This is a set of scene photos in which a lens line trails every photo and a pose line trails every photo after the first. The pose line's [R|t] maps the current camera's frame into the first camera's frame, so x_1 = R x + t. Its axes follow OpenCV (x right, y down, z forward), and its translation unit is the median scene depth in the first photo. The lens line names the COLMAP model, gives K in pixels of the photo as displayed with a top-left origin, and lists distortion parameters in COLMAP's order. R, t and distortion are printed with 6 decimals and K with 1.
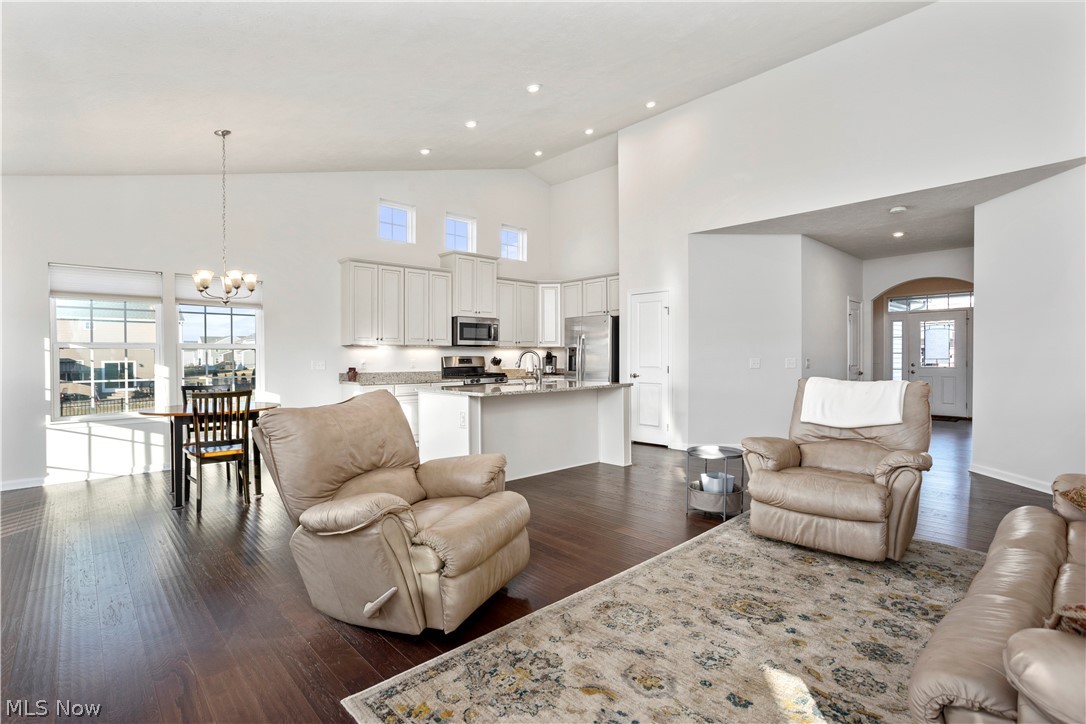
lens RADIAL K [[521.8, 0, 545.1], [0, 521.8, 362.2], [0, 0, 1]] dist [-0.057386, 0.035639]
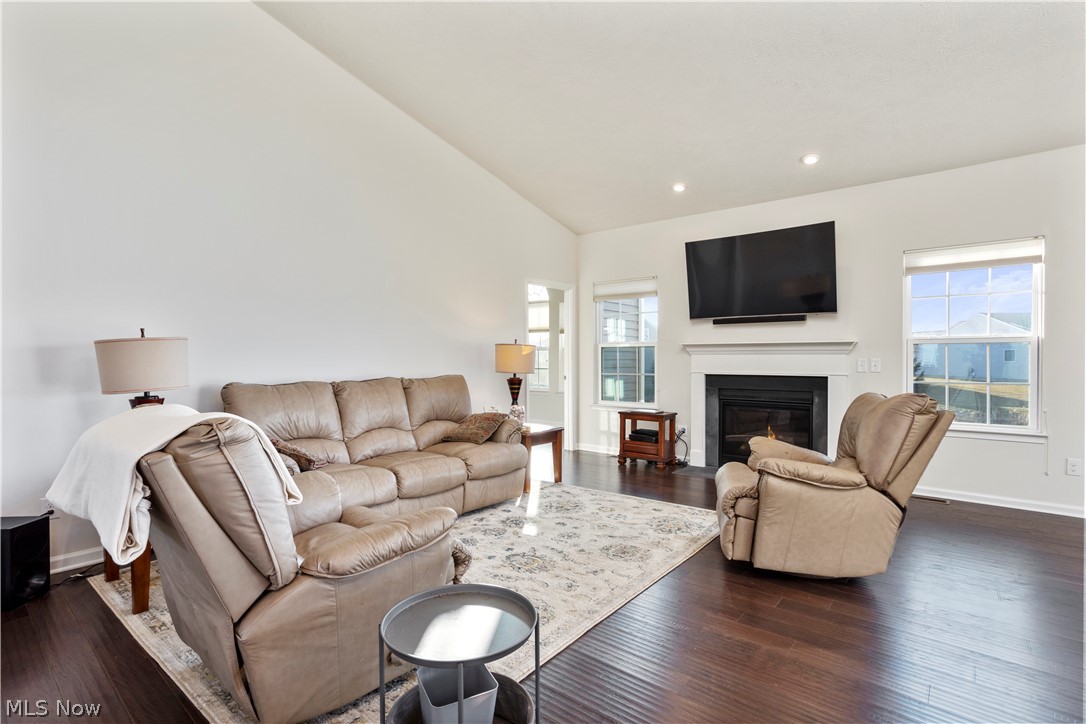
lens RADIAL K [[521.8, 0, 545.1], [0, 521.8, 362.2], [0, 0, 1]] dist [-0.057386, 0.035639]
pose [[-0.992071, 0.008380, -0.125398, 0.163407], [0.005528, 0.999718, 0.023074, -0.009143], [0.125557, 0.022198, -0.991838, 0.711577]]
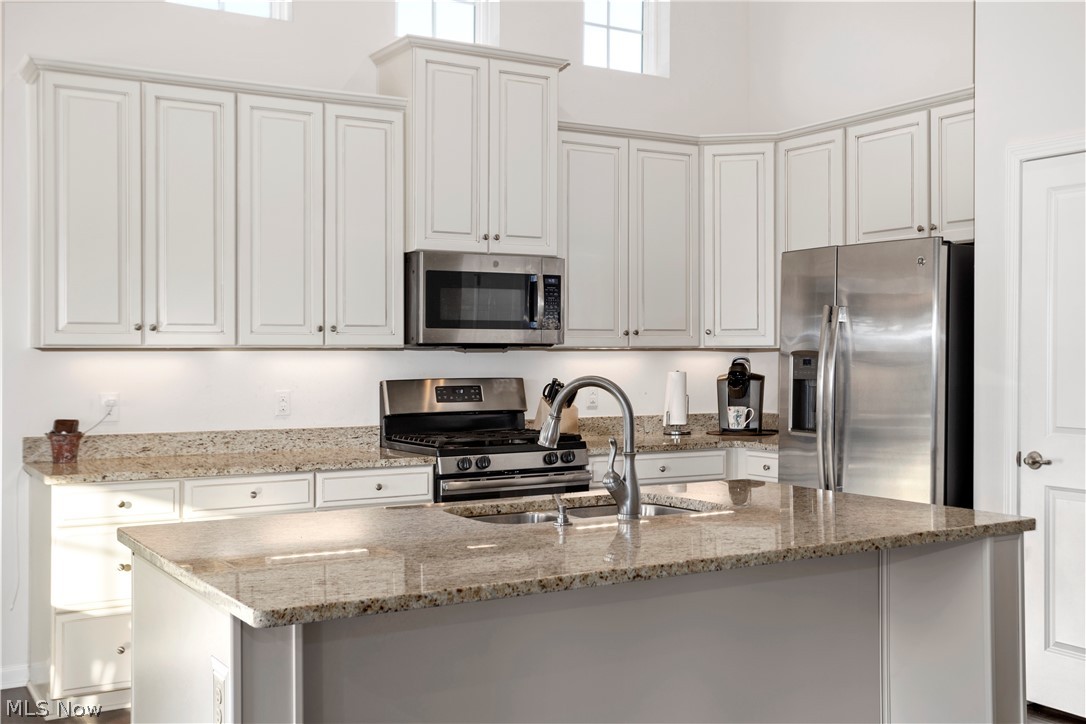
lens RADIAL K [[1179.7, 0, 543.0], [0, 1179.7, 362.0], [0, 0, 1]] dist [0.009025, 0.027465]
pose [[0.978101, 0.003494, -0.208103, 0.048157], [-0.003964, 0.999990, -0.001841, -0.021325], [0.208095, 0.002626, 0.978105, 0.332396]]
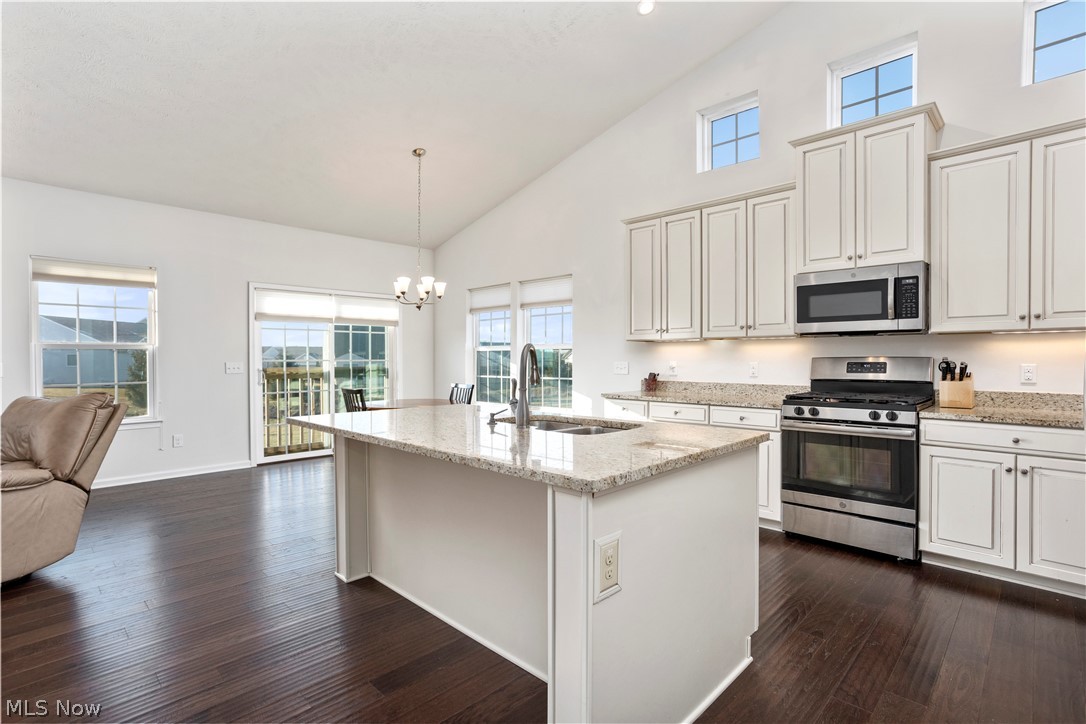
lens RADIAL K [[521.8, 0, 545.1], [0, 521.8, 362.2], [0, 0, 1]] dist [-0.057386, 0.035639]
pose [[0.051788, 0.012410, -0.998581, 0.297608], [-0.008731, 0.999890, 0.011974, -0.010153], [0.998620, 0.008098, 0.051891, 0.738161]]
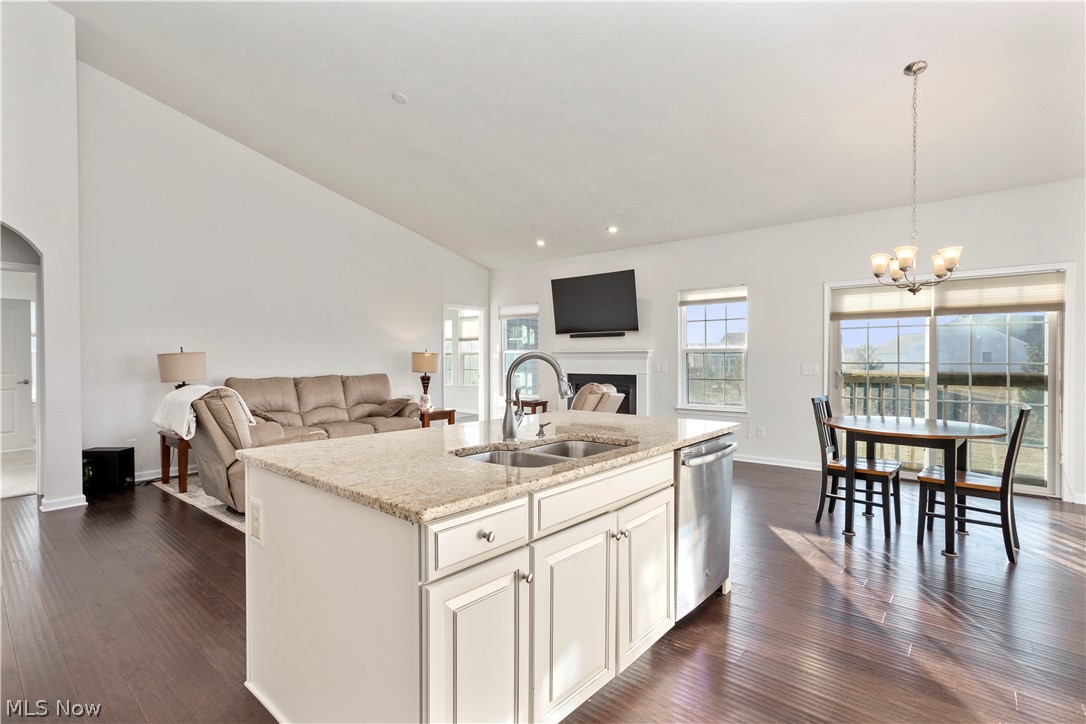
lens RADIAL K [[521.8, 0, 545.1], [0, 521.8, 362.2], [0, 0, 1]] dist [-0.057386, 0.035639]
pose [[-0.993645, 0.008573, -0.112231, 0.003768], [0.006234, 0.999756, 0.021174, -0.018378], [0.112385, 0.020340, -0.993456, 1.035732]]
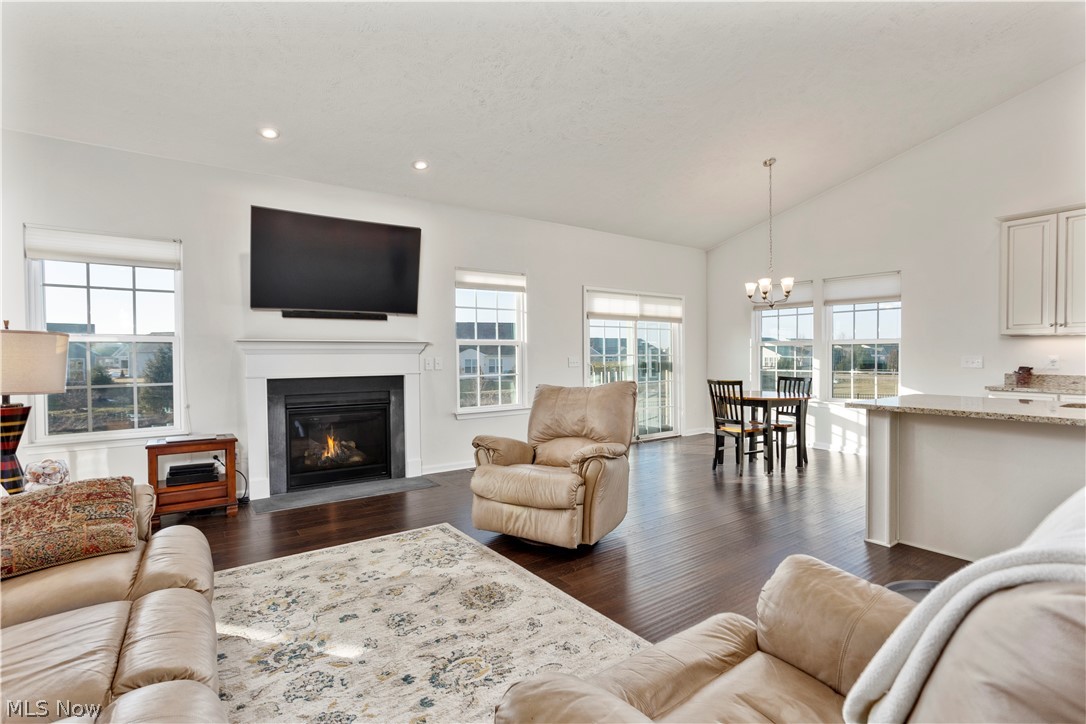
lens RADIAL K [[521.8, 0, 545.1], [0, 521.8, 362.2], [0, 0, 1]] dist [-0.057386, 0.035639]
pose [[-0.129432, 0.021491, -0.991355, 0.376147], [-0.005152, 0.999737, 0.022345, -0.007324], [0.991575, 0.008000, -0.129288, 0.389214]]
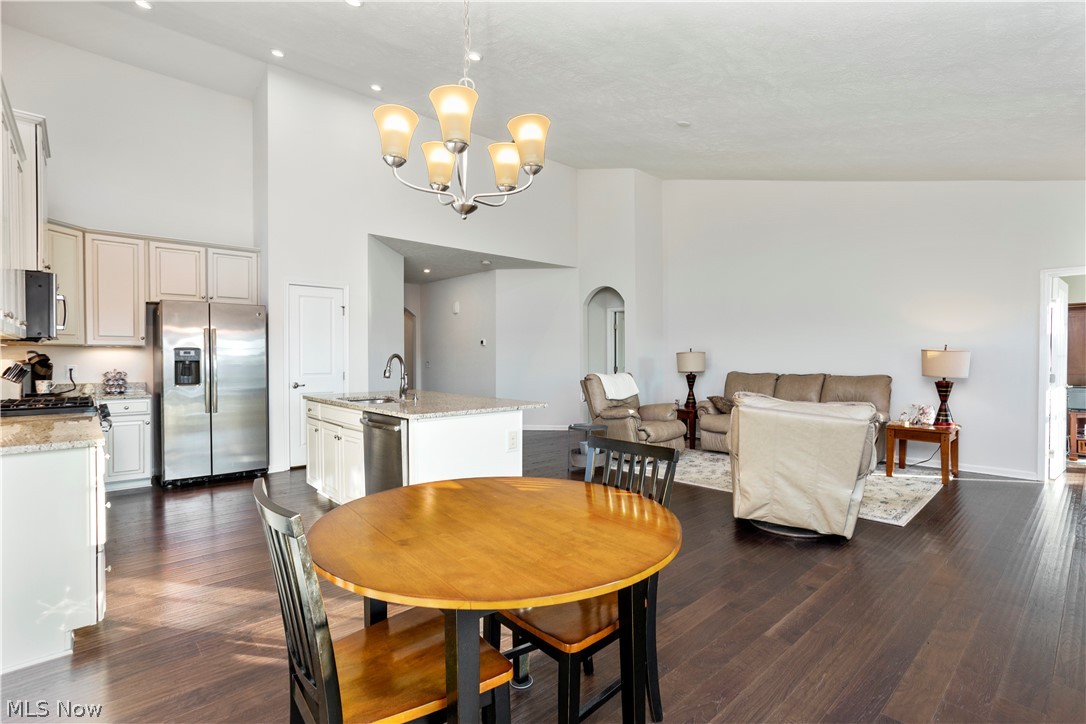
lens RADIAL K [[521.8, 0, 545.1], [0, 521.8, 362.2], [0, 0, 1]] dist [-0.057386, 0.035639]
pose [[0.012004, -0.007115, 0.999903, -0.589380], [0.011850, 0.999905, 0.006973, -0.010294], [-0.999858, 0.011765, 0.012087, 0.575584]]
